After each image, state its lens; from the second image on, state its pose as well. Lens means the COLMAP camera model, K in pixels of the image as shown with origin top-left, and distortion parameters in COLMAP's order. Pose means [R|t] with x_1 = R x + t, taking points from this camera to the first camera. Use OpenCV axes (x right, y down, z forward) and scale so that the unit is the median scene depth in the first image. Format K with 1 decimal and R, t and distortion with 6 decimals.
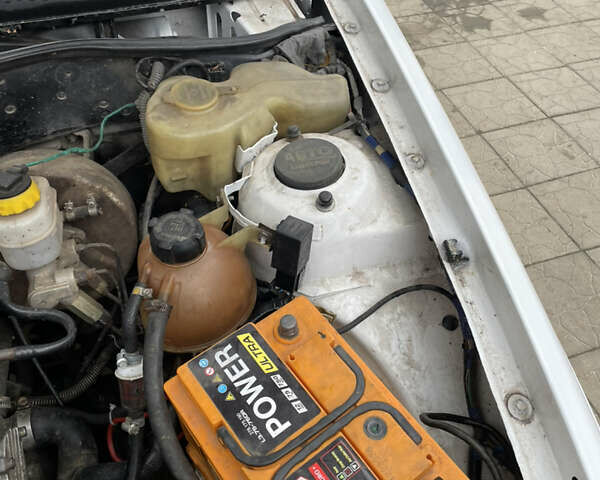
lens RADIAL K [[582.8, 0, 315.4], [0, 582.8, 238.3], [0, 0, 1]] dist [0.088923, -0.135881]
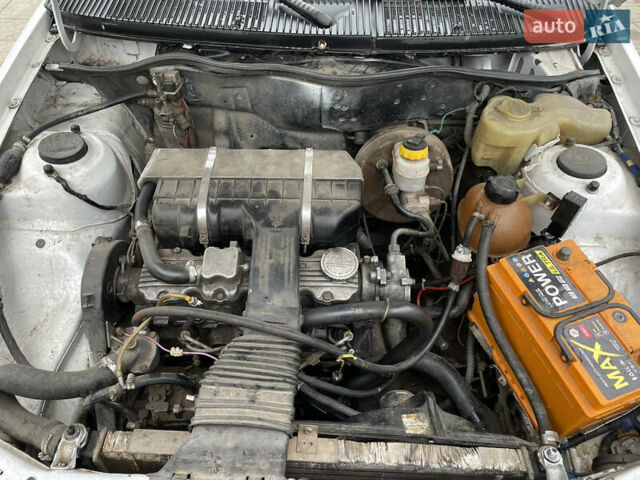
lens RADIAL K [[470.3, 0, 320.0], [0, 470.3, 240.0], [0, 0, 1]] dist [0.060718, -0.077908]
pose [[0.943418, 0.223794, -0.244702, -0.323526], [-0.216098, 0.974634, 0.058221, 0.155915], [0.251524, -0.002048, 0.967849, -0.426148]]
